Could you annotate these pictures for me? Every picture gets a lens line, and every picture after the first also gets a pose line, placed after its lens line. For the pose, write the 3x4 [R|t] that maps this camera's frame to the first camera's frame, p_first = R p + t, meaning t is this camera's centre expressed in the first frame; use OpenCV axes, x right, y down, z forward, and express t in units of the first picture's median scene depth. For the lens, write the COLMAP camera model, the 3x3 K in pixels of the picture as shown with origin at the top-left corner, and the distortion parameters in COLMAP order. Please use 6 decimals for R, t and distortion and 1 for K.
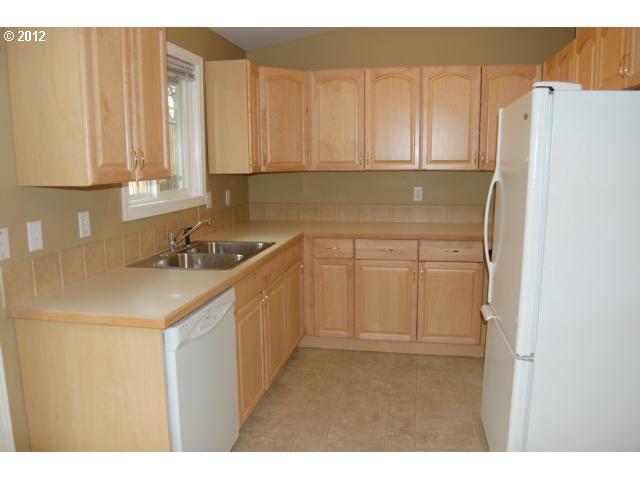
lens RADIAL K [[516.8, 0, 320.8], [0, 516.8, 237.7], [0, 0, 1]] dist [-0.075683, 0.010197]
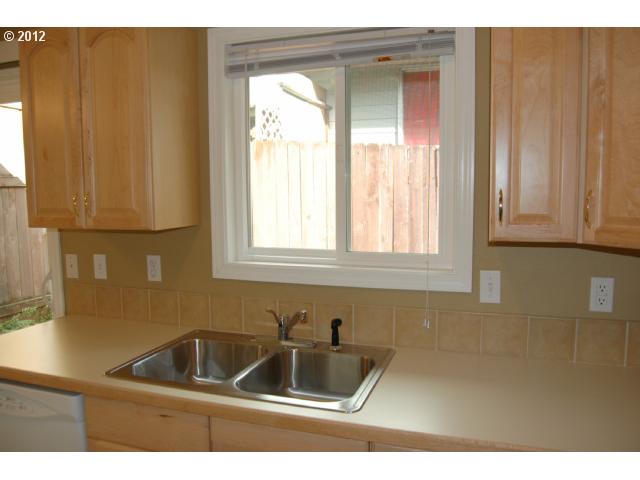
lens RADIAL K [[516.8, 0, 320.2], [0, 516.8, 239.3], [0, 0, 1]] dist [-0.075683, 0.010197]
pose [[-0.138301, 0.101956, -0.985128, 0.242523], [-0.143293, 0.982161, 0.121766, -0.133752], [0.979969, 0.158003, -0.121225, 0.778333]]
